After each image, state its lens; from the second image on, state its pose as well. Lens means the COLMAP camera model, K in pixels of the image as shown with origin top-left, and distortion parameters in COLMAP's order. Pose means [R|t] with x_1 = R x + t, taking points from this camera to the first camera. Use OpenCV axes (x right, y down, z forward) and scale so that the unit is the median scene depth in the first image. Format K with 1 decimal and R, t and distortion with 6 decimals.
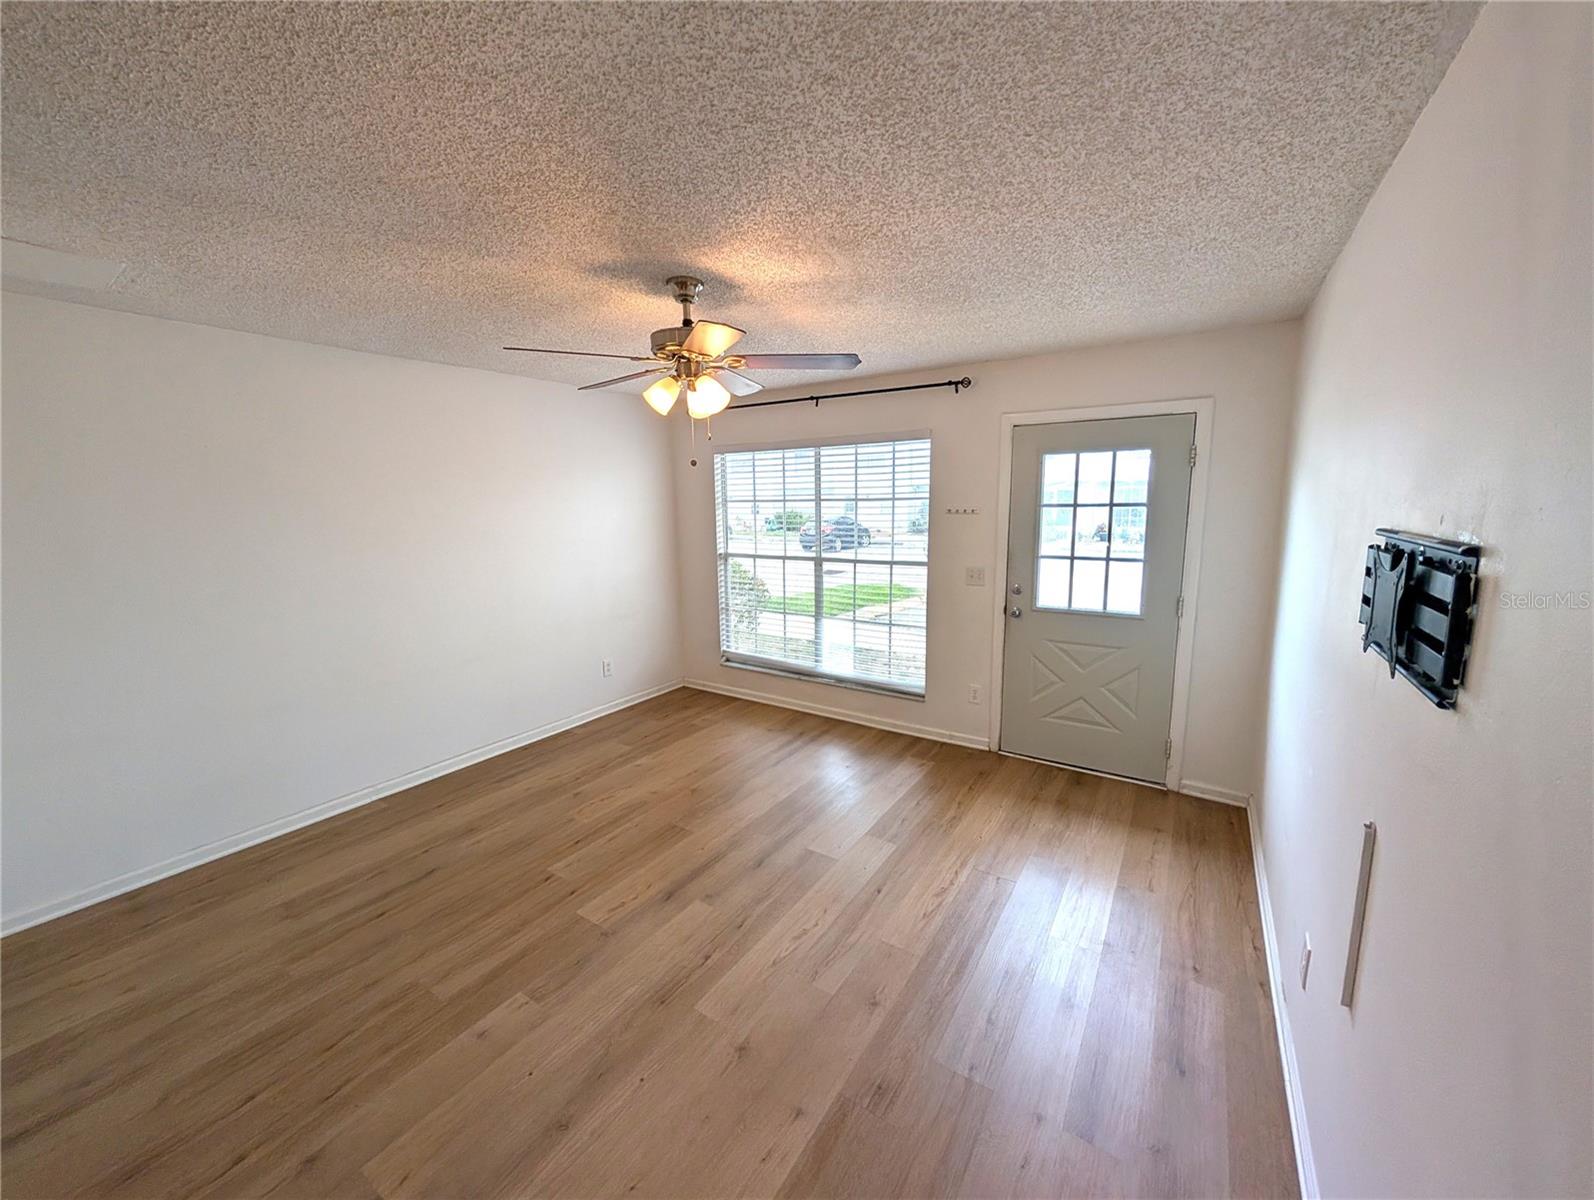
lens RADIAL K [[611.2, 0, 805.8], [0, 611.2, 595.5], [0, 0, 1]] dist [0.003077, 0.000212]
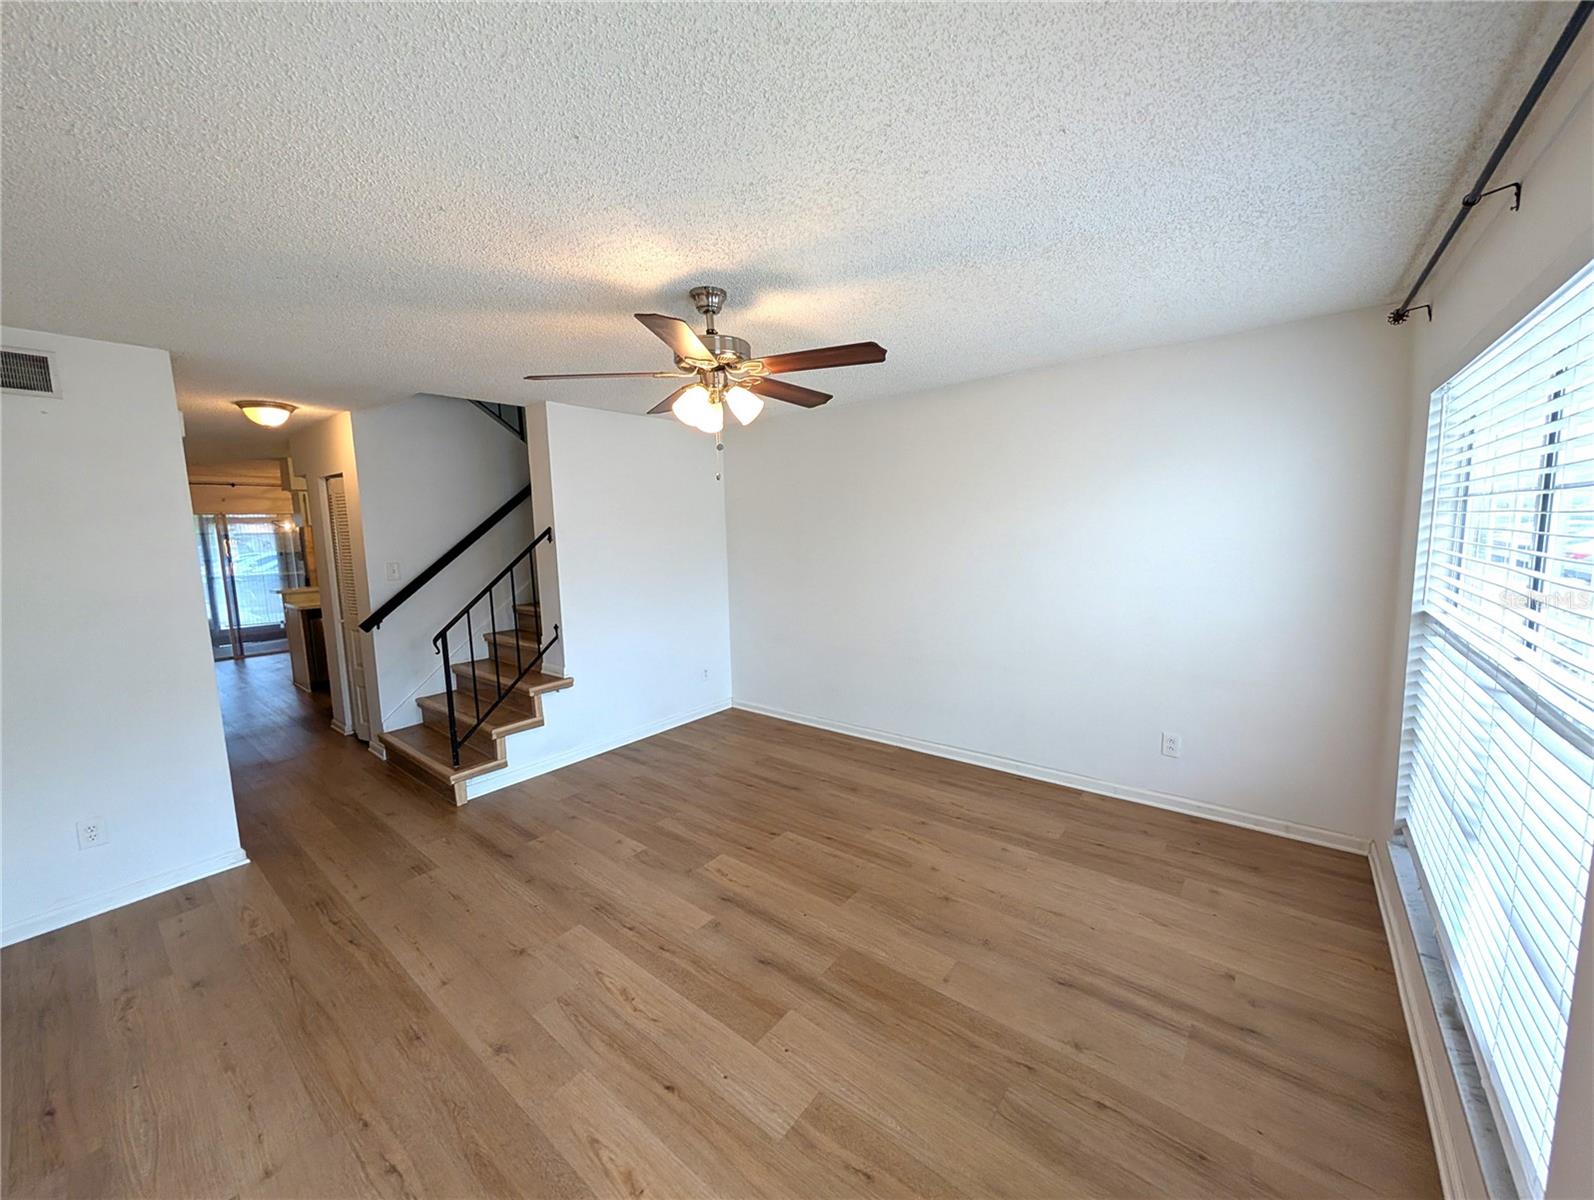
lens RADIAL K [[611.2, 0, 791.2], [0, 611.2, 600.4], [0, 0, 1]] dist [0.003077, 0.000212]
pose [[-0.115722, 0.138105, -0.983634, 0.585612], [-0.124790, 0.980419, 0.152335, -0.143419], [0.985412, 0.140376, -0.096222, 0.937240]]
